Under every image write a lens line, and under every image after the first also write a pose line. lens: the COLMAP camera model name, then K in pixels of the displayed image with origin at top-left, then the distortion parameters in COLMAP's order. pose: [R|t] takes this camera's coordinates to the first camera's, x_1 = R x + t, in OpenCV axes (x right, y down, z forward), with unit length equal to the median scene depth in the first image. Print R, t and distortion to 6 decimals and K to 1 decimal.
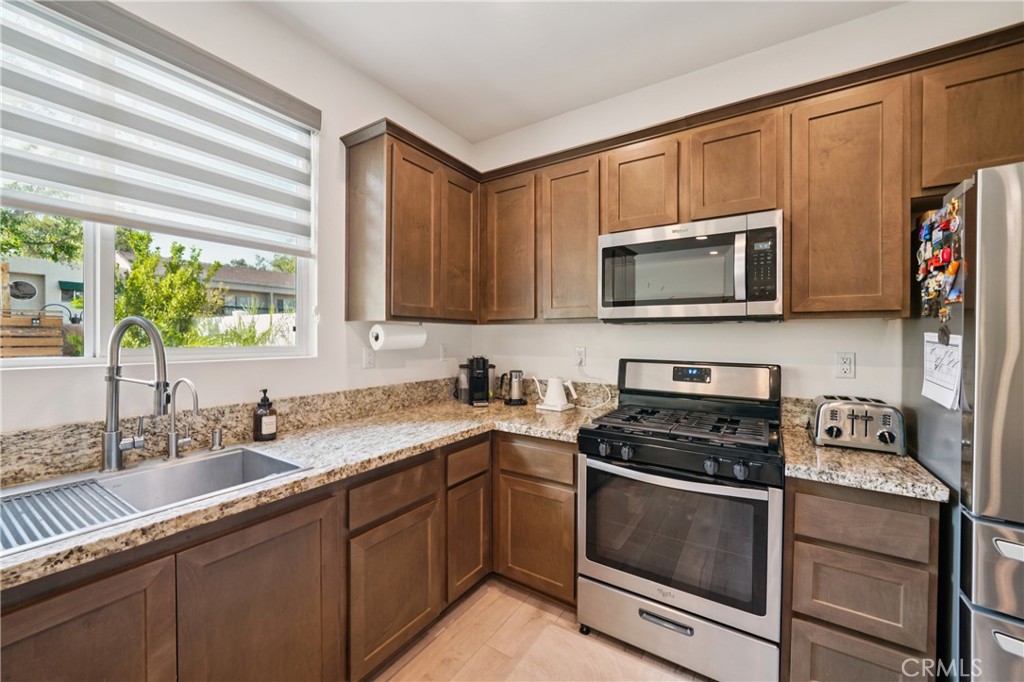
lens RADIAL K [[399.5, 0, 506.0], [0, 399.5, 338.1], [0, 0, 1]] dist [-0.005645, 0.000107]
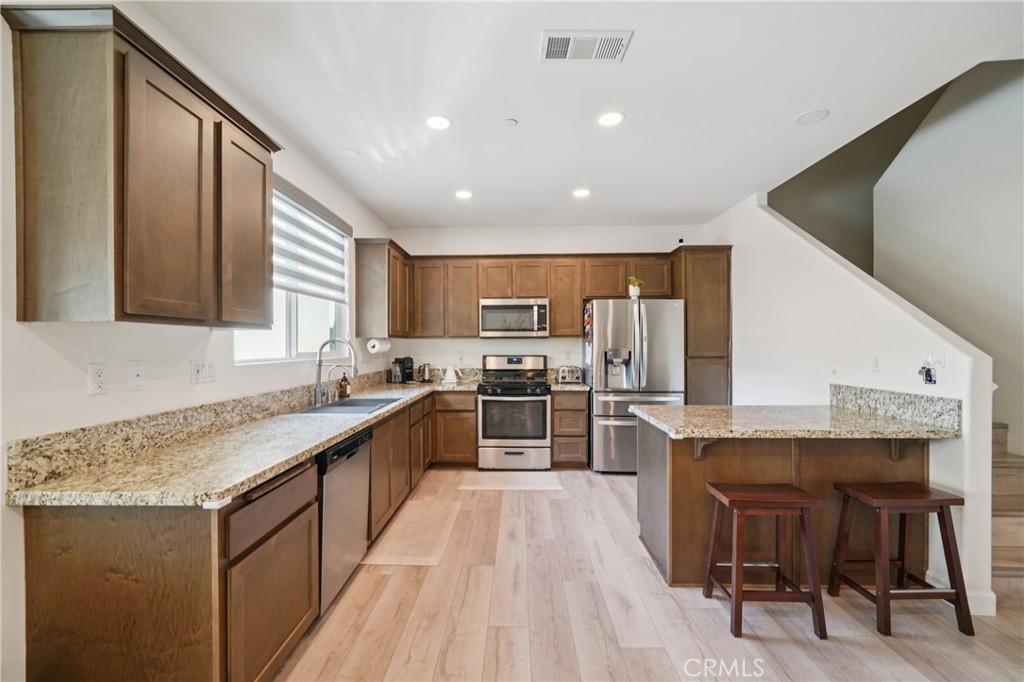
lens RADIAL K [[401.2, 0, 502.5], [0, 401.2, 343.5], [0, 0, 1]] dist [-0.003396, -0.000225]
pose [[0.854793, -0.006885, 0.518924, -0.866762], [0.010463, 0.999937, -0.003969, -0.000701], [-0.518864, 0.008822, 0.854811, -1.025893]]
